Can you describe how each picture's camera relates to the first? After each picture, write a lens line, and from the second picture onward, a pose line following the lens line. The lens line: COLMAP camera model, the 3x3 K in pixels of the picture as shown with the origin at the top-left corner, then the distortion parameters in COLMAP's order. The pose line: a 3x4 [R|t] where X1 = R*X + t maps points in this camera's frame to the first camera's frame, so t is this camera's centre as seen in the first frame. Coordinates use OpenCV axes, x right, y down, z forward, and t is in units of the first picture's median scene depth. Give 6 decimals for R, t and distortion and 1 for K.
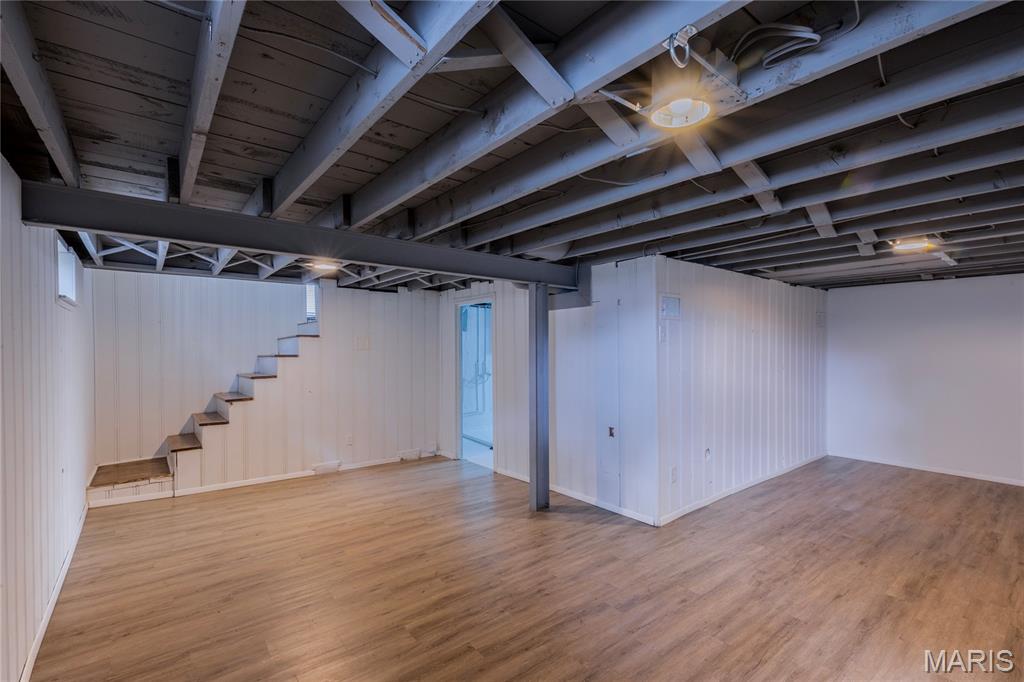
lens RADIAL K [[460.2, 0, 514.9], [0, 460.2, 353.6], [0, 0, 1]] dist [0.000212, -0.000029]
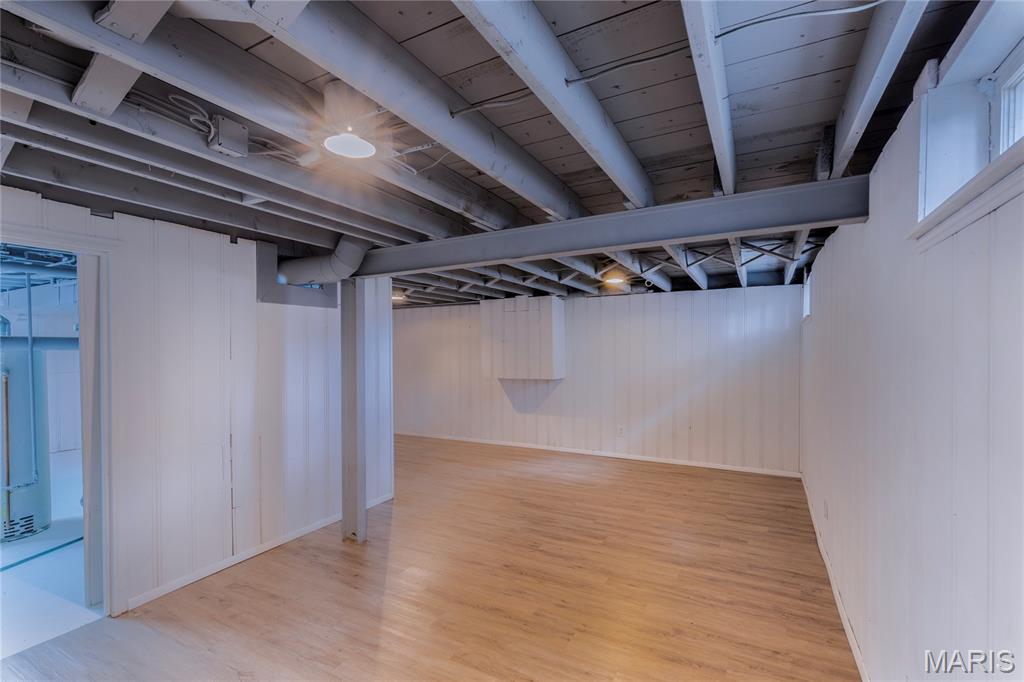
lens RADIAL K [[463.6, 0, 511.1], [0, 463.6, 357.8], [0, 0, 1]] dist [0.002131, 0.000214]
pose [[-0.384666, -0.015522, 0.922925, -1.092652], [0.023072, 0.999385, 0.026424, -0.027693], [-0.922767, 0.031458, -0.384071, 1.341985]]
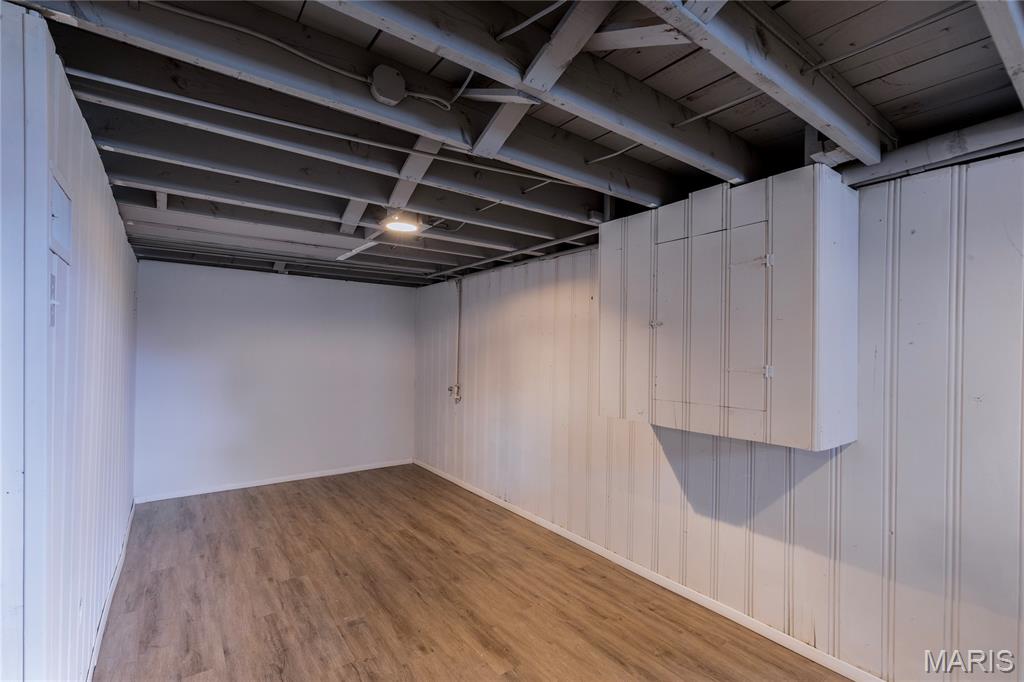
lens RADIAL K [[460.2, 0, 514.9], [0, 460.2, 353.6], [0, 0, 1]] dist [0.000212, -0.000029]
pose [[0.039750, -0.007759, 0.999180, 0.046998], [0.004982, 0.999959, 0.007567, -0.008067], [-0.999197, 0.004677, 0.039787, 0.784894]]
